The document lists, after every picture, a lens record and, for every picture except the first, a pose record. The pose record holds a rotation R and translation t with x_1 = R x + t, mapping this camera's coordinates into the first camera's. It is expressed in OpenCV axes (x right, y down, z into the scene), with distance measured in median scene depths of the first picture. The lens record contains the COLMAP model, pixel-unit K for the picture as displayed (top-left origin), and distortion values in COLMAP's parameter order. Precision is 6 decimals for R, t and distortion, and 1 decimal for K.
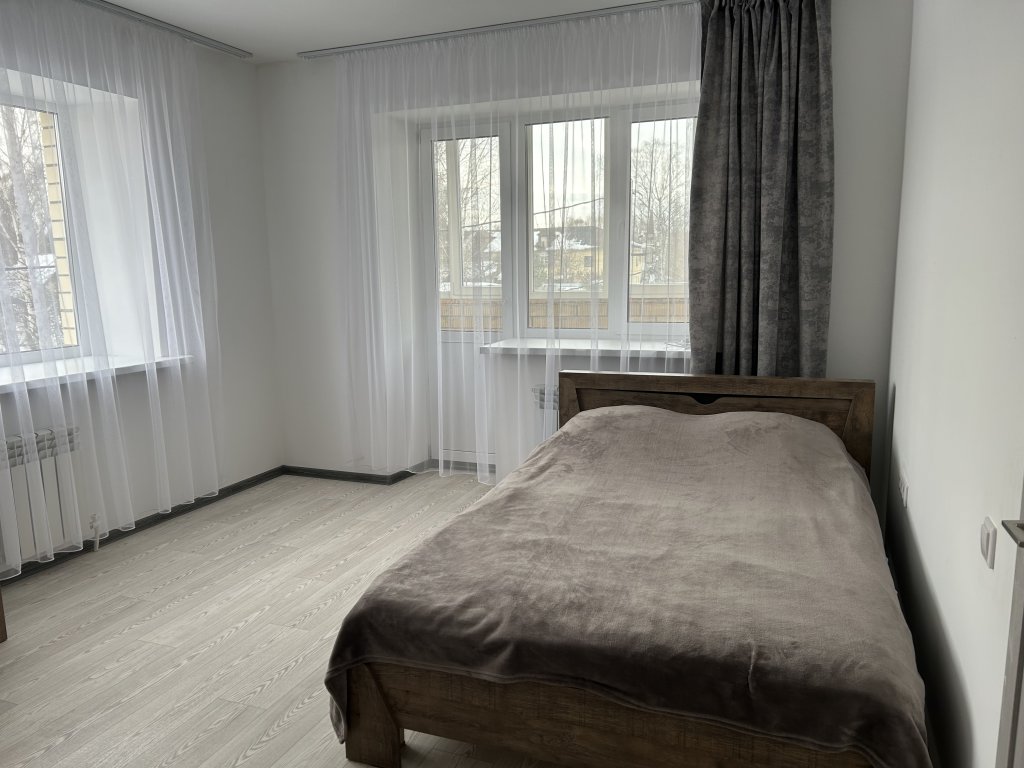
lens RADIAL K [[763.5, 0, 511.2], [0, 763.5, 389.6], [0, 0, 1]] dist [0.026855, -0.032889]
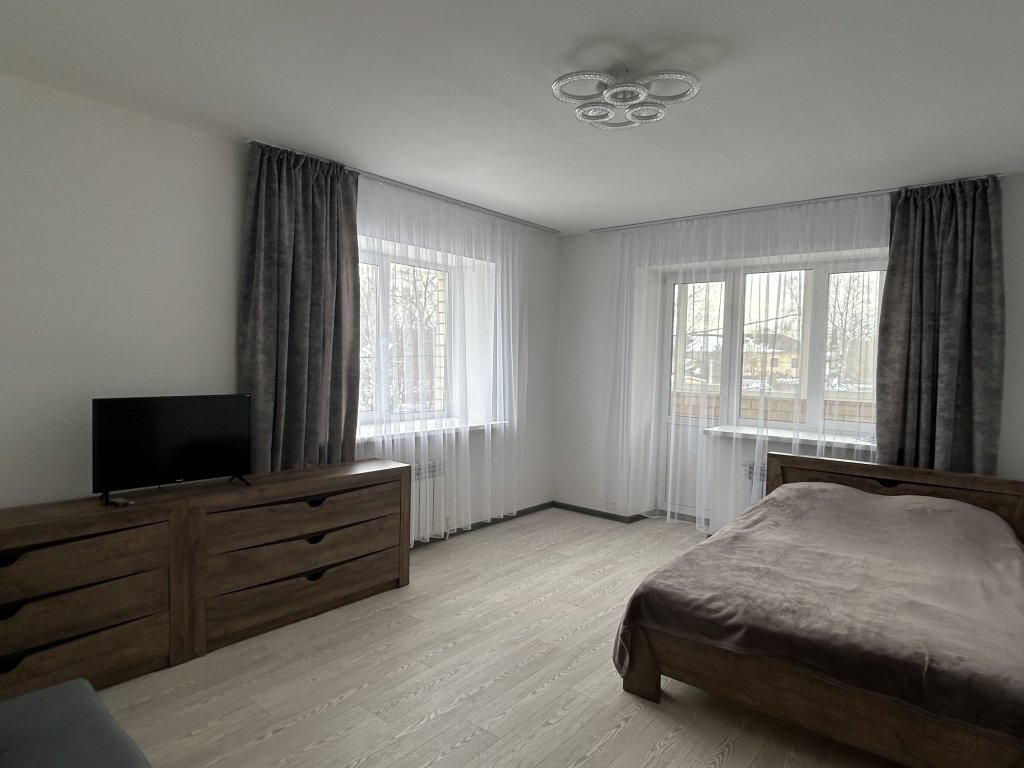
lens RADIAL K [[594.1, 0, 515.4], [0, 594.1, 384.7], [0, 0, 1]] dist [-0.021986, 0.009655]
pose [[0.950425, 0.054075, -0.306216, -0.053335], [-0.090016, 0.990444, -0.104487, 0.007972], [0.297639, 0.126871, 0.946211, -0.168089]]
